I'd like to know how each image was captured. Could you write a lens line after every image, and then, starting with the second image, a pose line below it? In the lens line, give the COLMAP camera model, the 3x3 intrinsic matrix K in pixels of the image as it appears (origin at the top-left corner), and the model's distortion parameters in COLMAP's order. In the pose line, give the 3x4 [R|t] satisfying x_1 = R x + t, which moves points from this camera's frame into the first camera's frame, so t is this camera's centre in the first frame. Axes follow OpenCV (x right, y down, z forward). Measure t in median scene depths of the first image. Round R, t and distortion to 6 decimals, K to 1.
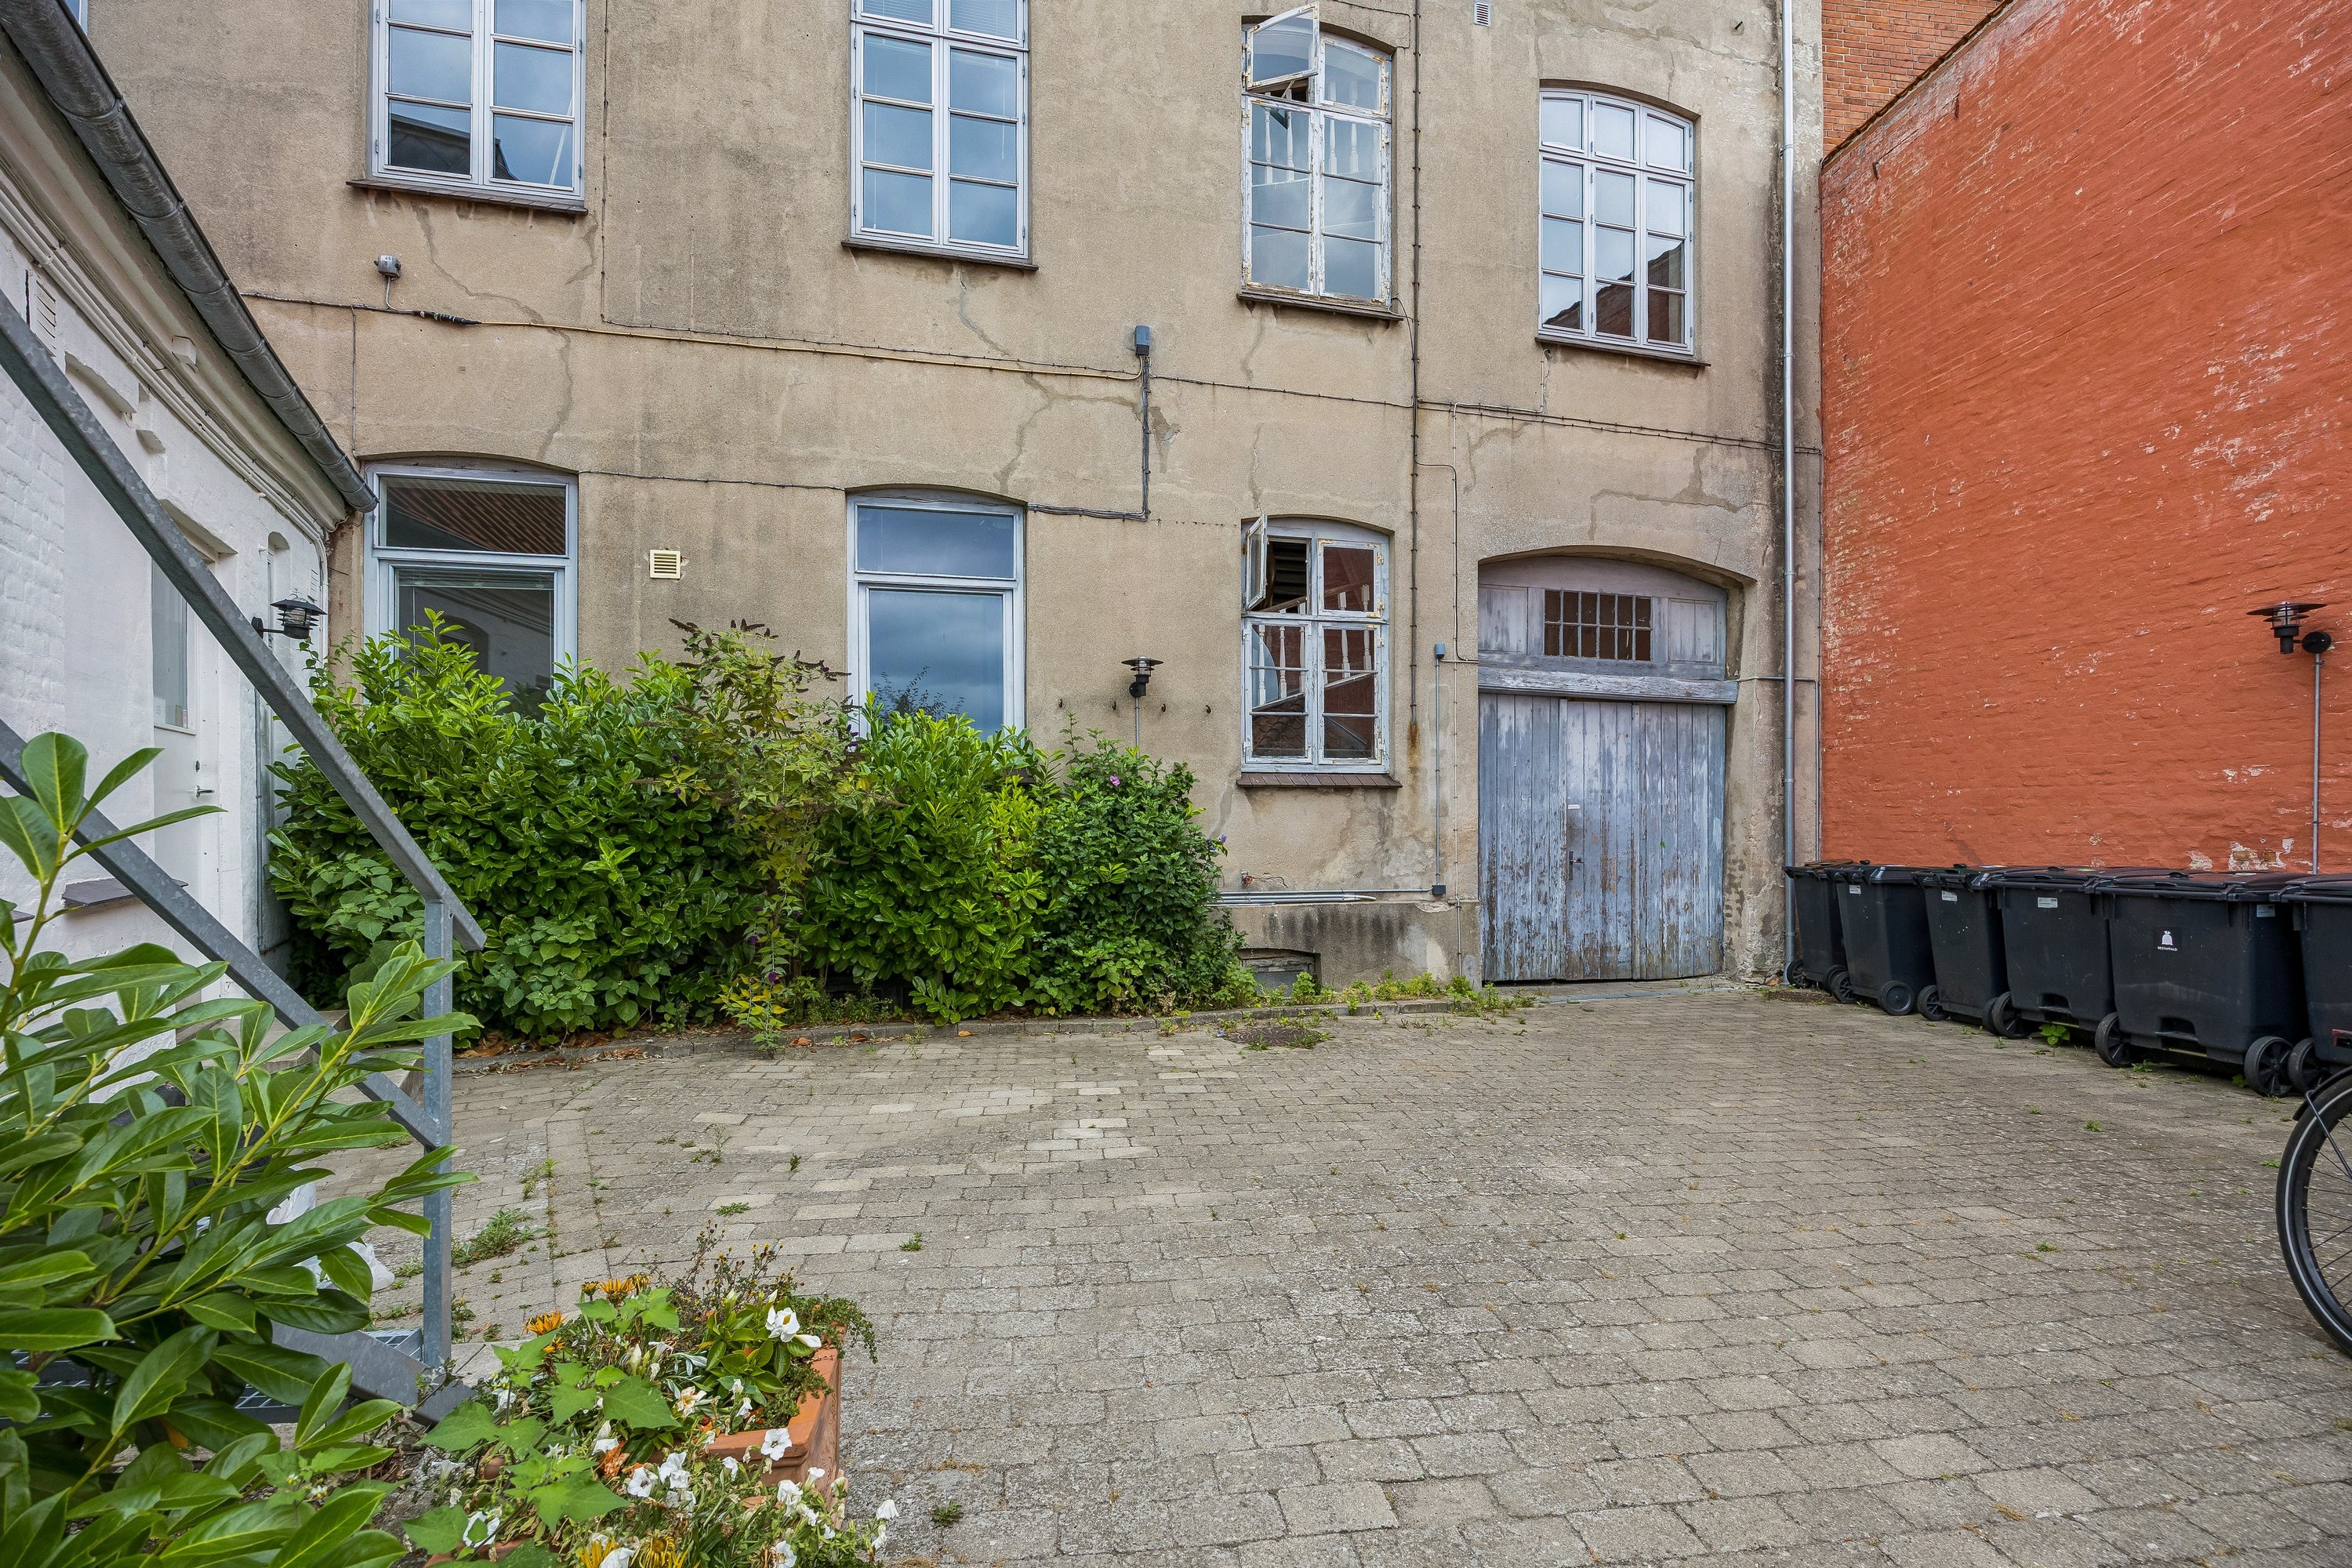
lens RADIAL K [[1002.5, 0, 1176.0], [0, 1002.5, 784.0], [0, 0, 1]] dist [-0.011535, 0.000136]
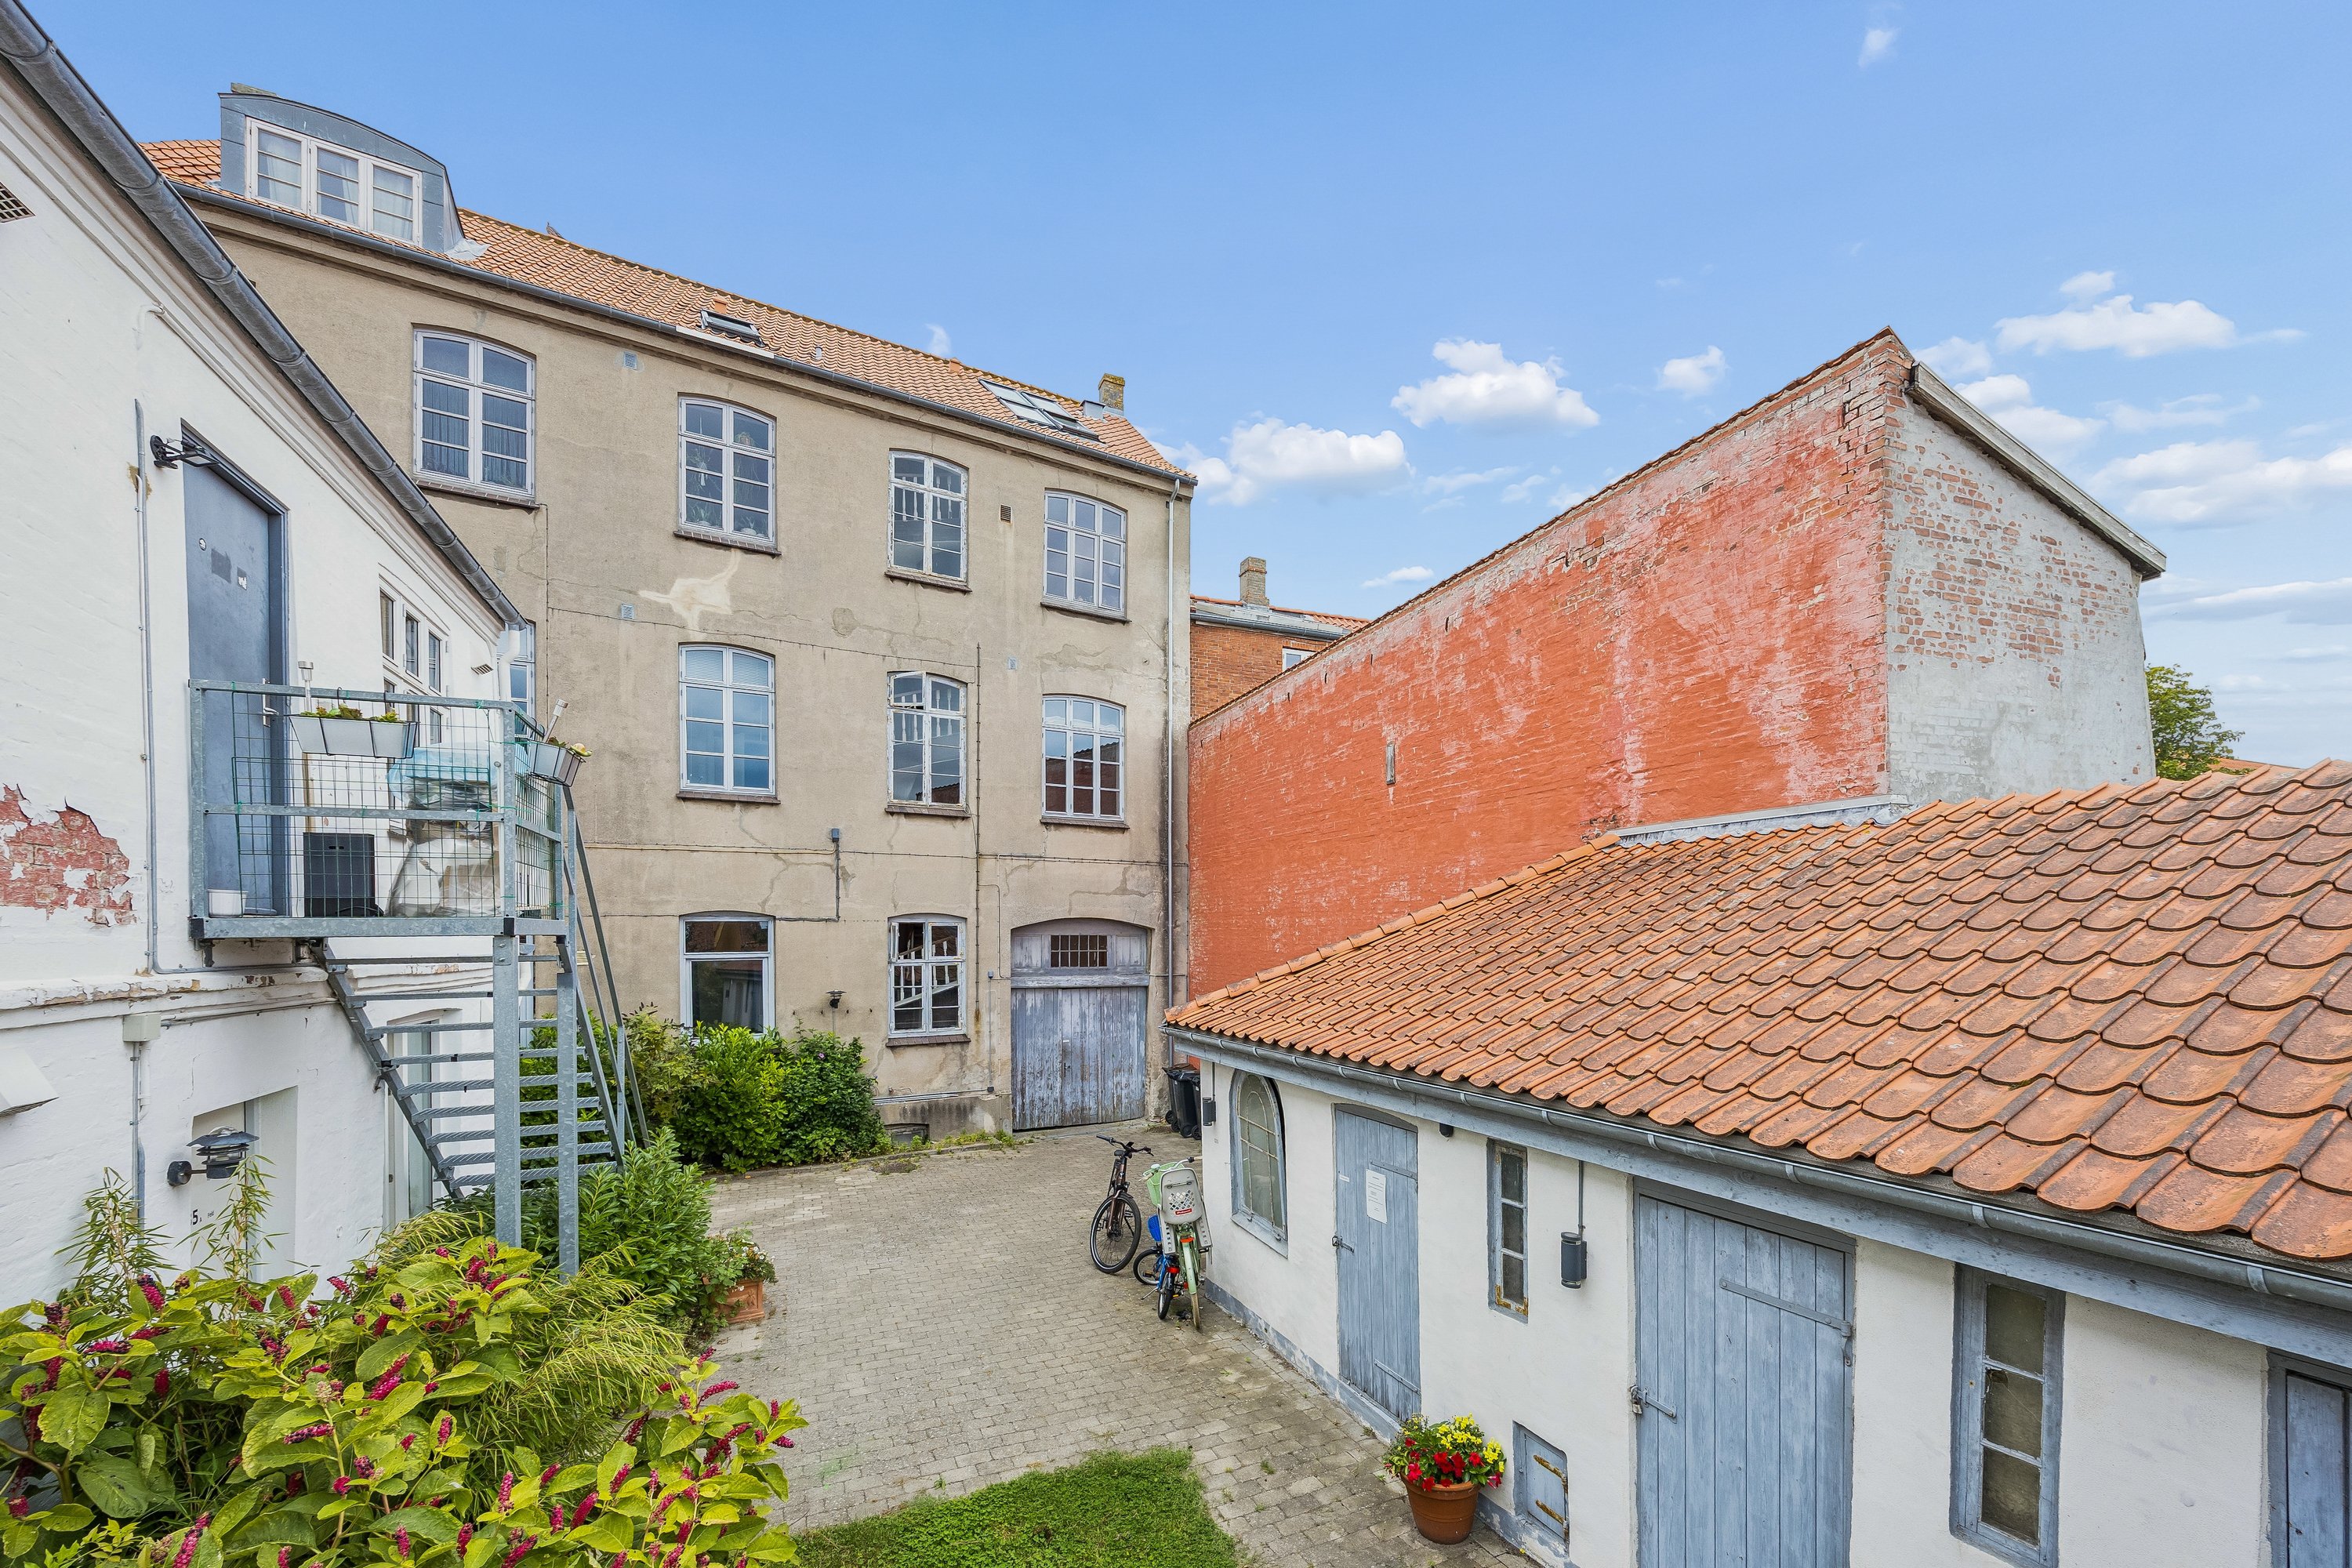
lens RADIAL K [[919.1, 0, 1175.4], [0, 919.1, 940.0], [0, 0, 1]] dist [0.000860, -0.000524]
pose [[0.959021, -0.001246, 0.283331, 0.091829], [-0.008472, 0.999417, 0.033073, -0.270270], [-0.283207, -0.034118, 0.958452, -0.924910]]
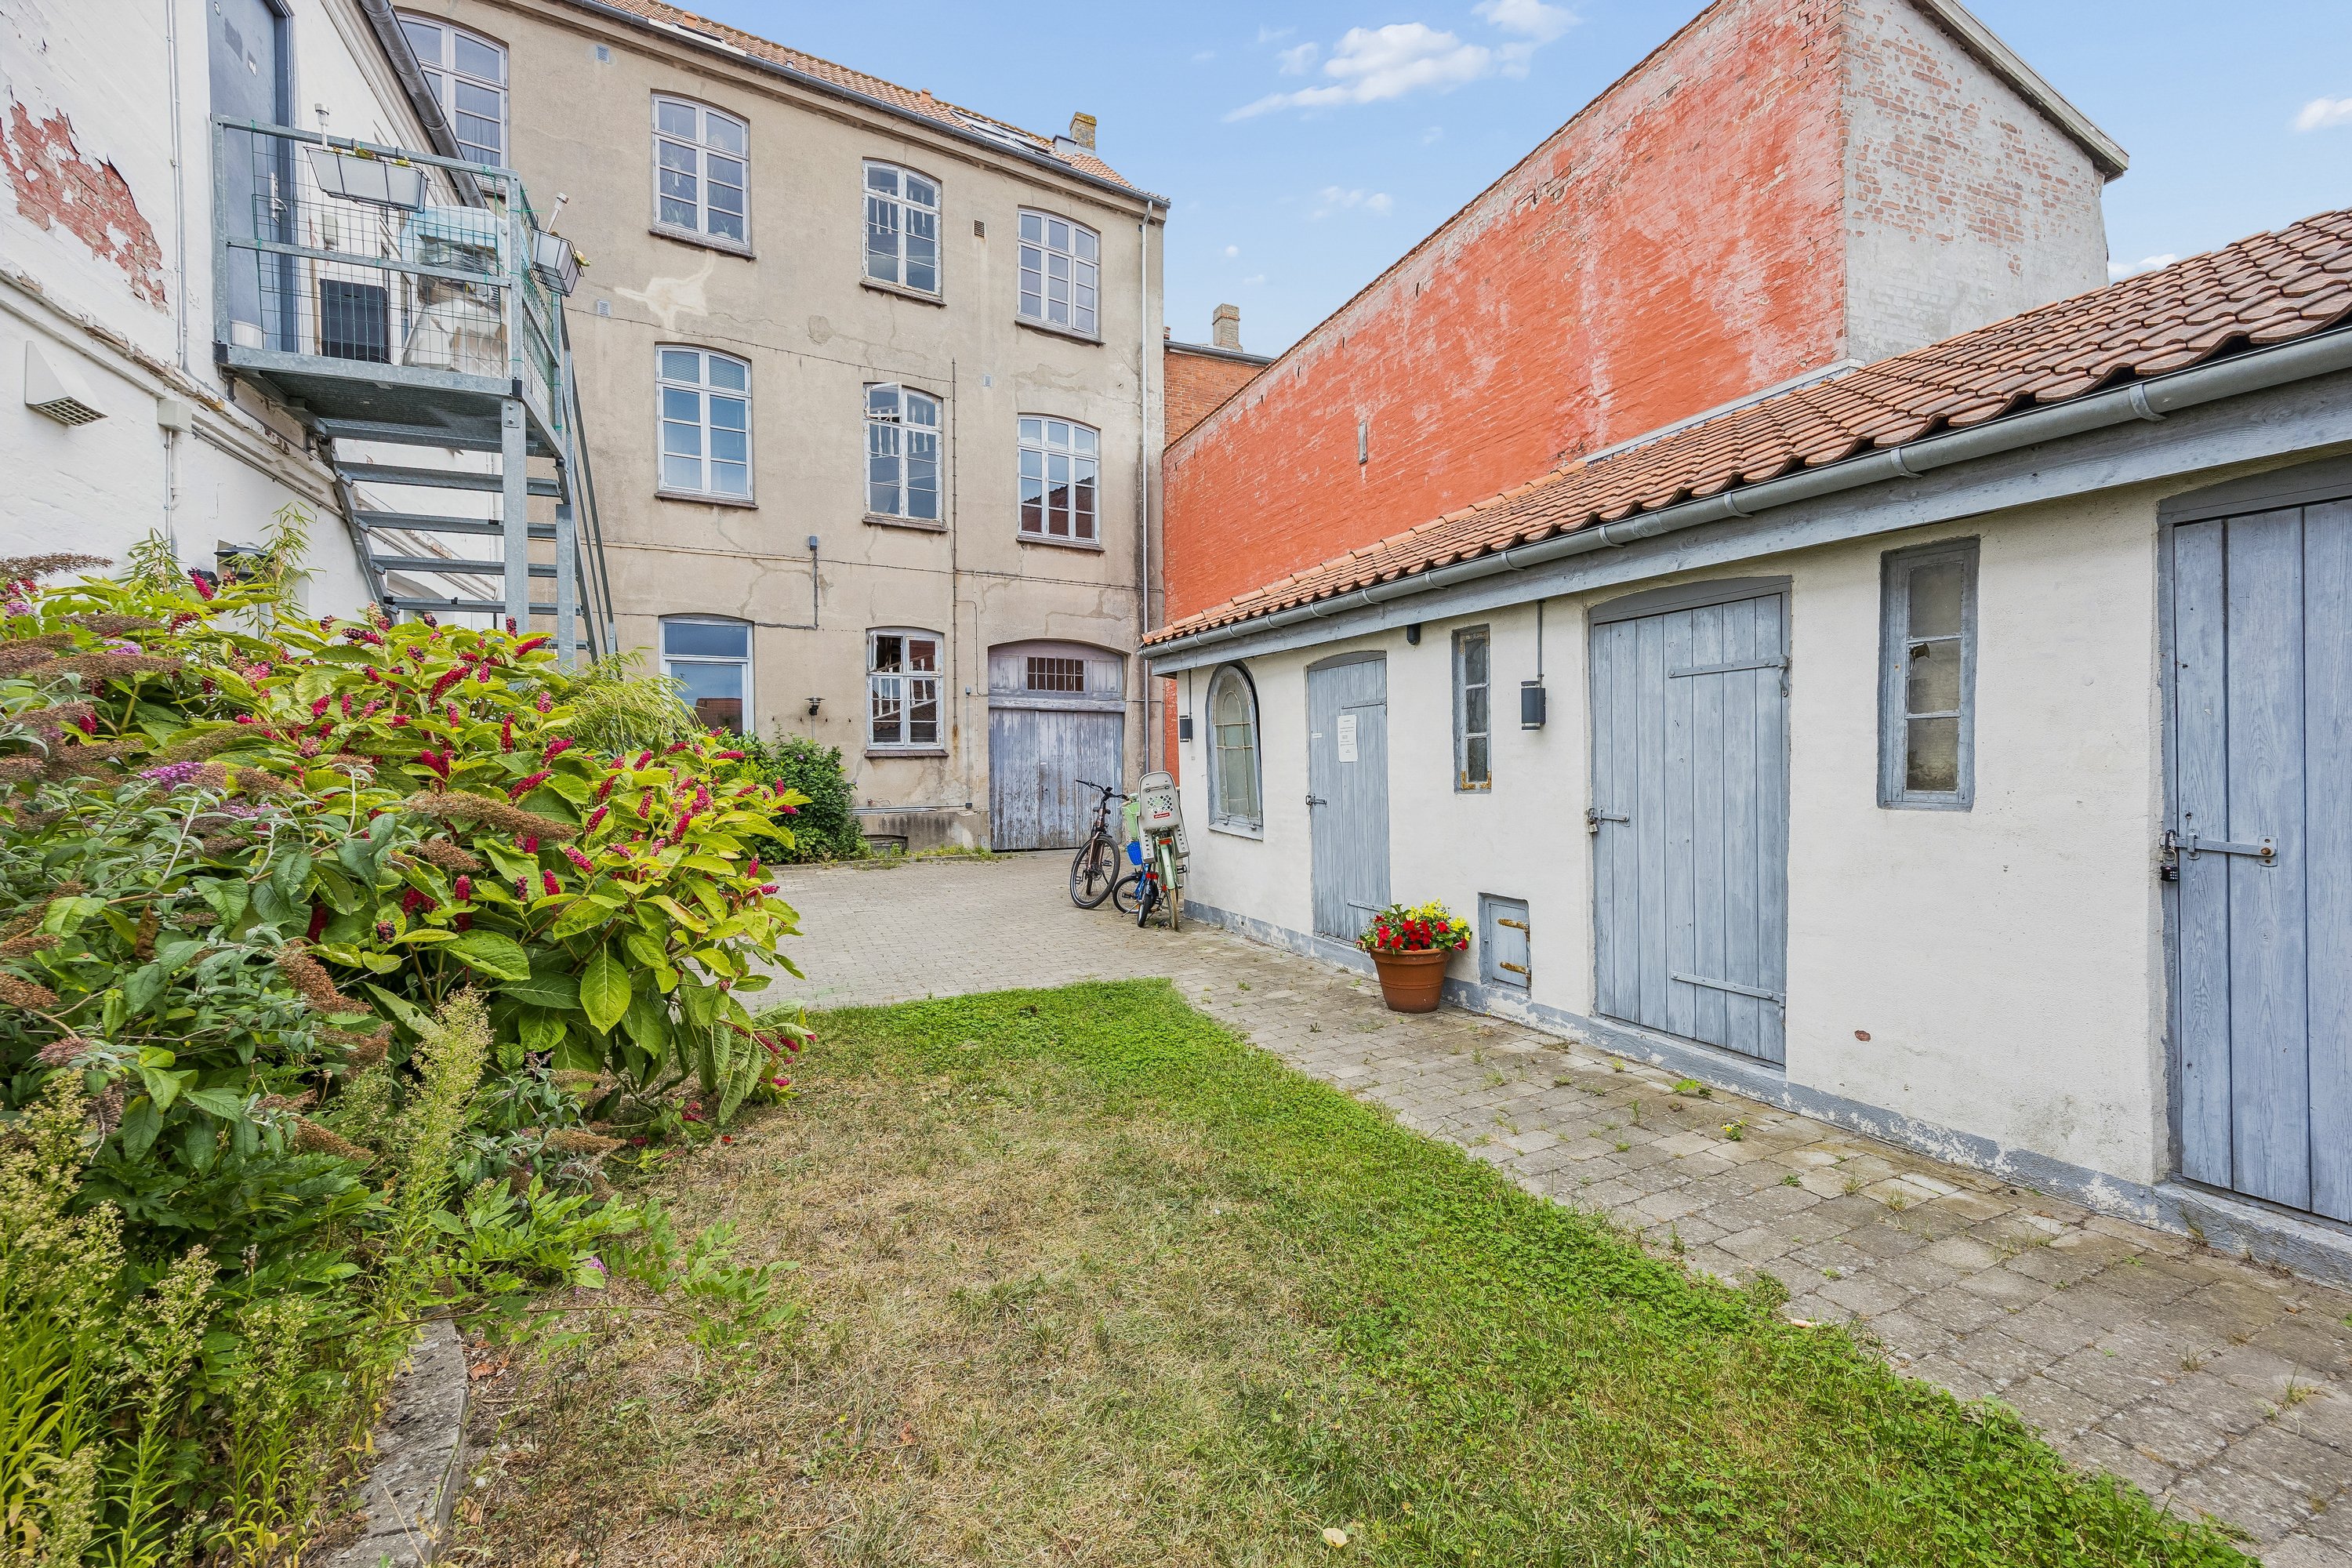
lens RADIAL K [[928.1, 0, 1150.5], [0, 928.1, 754.4], [0, 0, 1]] dist [0.018000, -0.004236]
pose [[0.959051, -0.007721, 0.283128, 0.079222], [-0.001558, 0.999470, 0.032531, -0.063564], [-0.283229, -0.031640, 0.958530, -0.964397]]
